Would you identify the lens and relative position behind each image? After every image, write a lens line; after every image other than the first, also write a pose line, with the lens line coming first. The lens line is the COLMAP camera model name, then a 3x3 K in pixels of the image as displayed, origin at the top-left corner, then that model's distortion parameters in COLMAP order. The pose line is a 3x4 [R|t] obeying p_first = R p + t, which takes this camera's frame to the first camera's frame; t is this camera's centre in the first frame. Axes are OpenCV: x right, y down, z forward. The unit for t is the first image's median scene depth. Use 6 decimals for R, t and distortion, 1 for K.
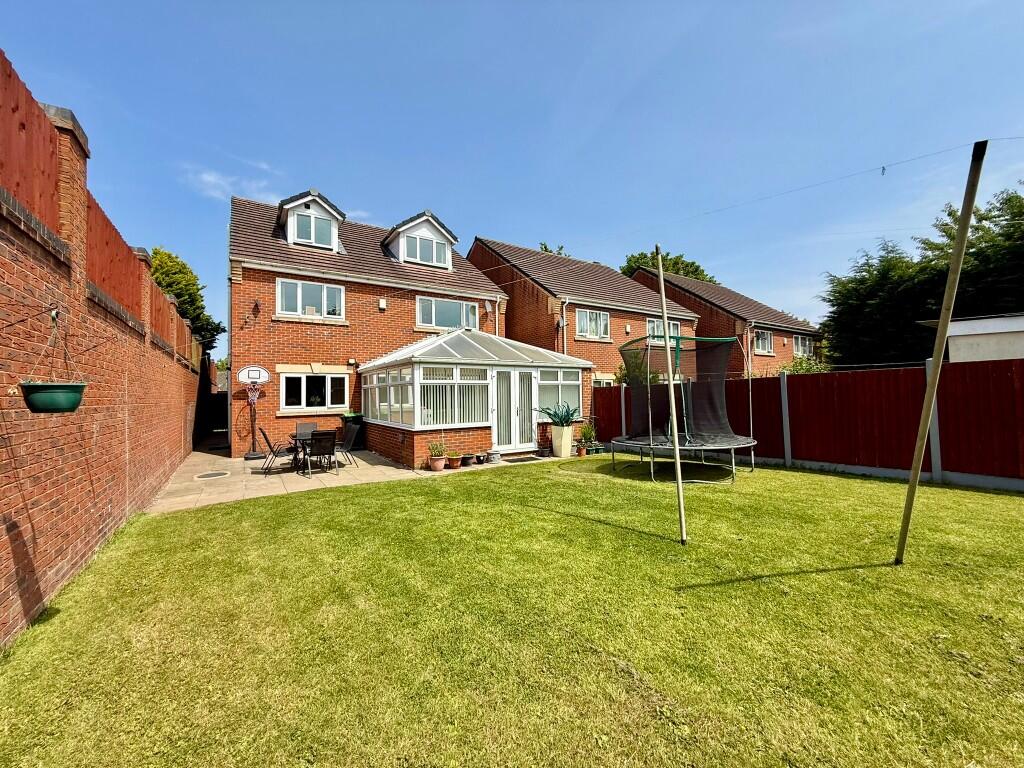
lens RADIAL K [[406.6, 0, 510.8], [0, 406.6, 381.7], [0, 0, 1]] dist [-0.002967, 0.000033]
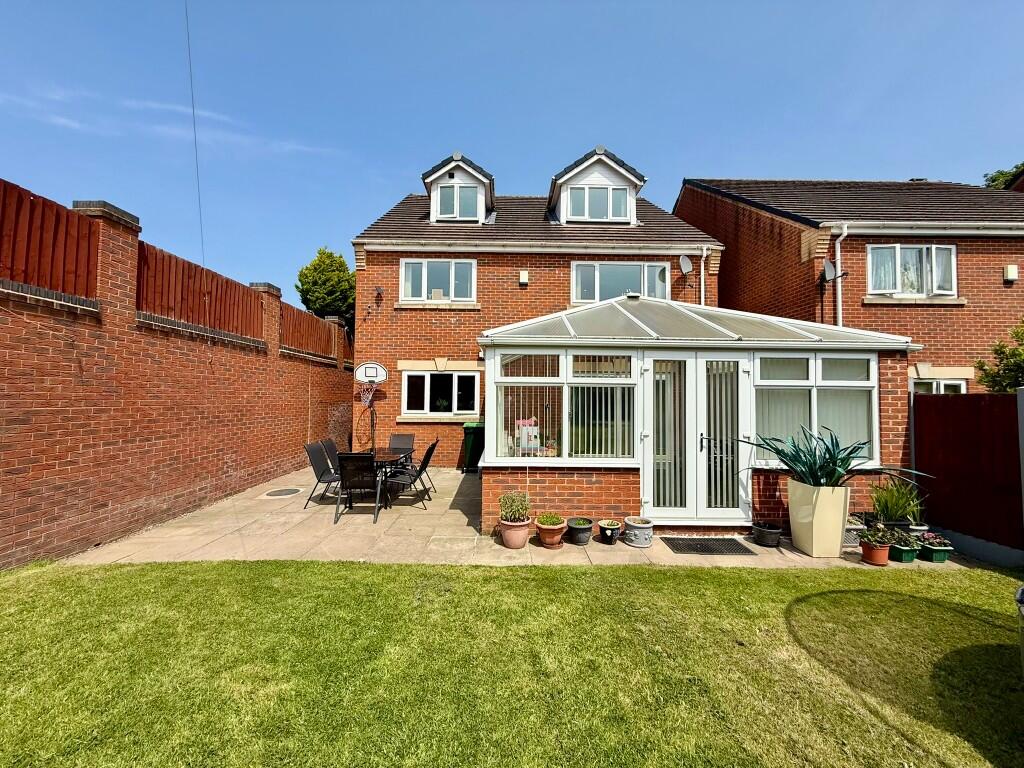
lens RADIAL K [[406.6, 0, 511.9], [0, 406.6, 382.0], [0, 0, 1]] dist [-0.002967, 0.000033]
pose [[0.840002, 0.002857, -0.542575, 0.076610], [-0.005832, 0.999976, -0.003764, 0.003740], [0.542551, 0.006326, 0.839999, 0.397930]]
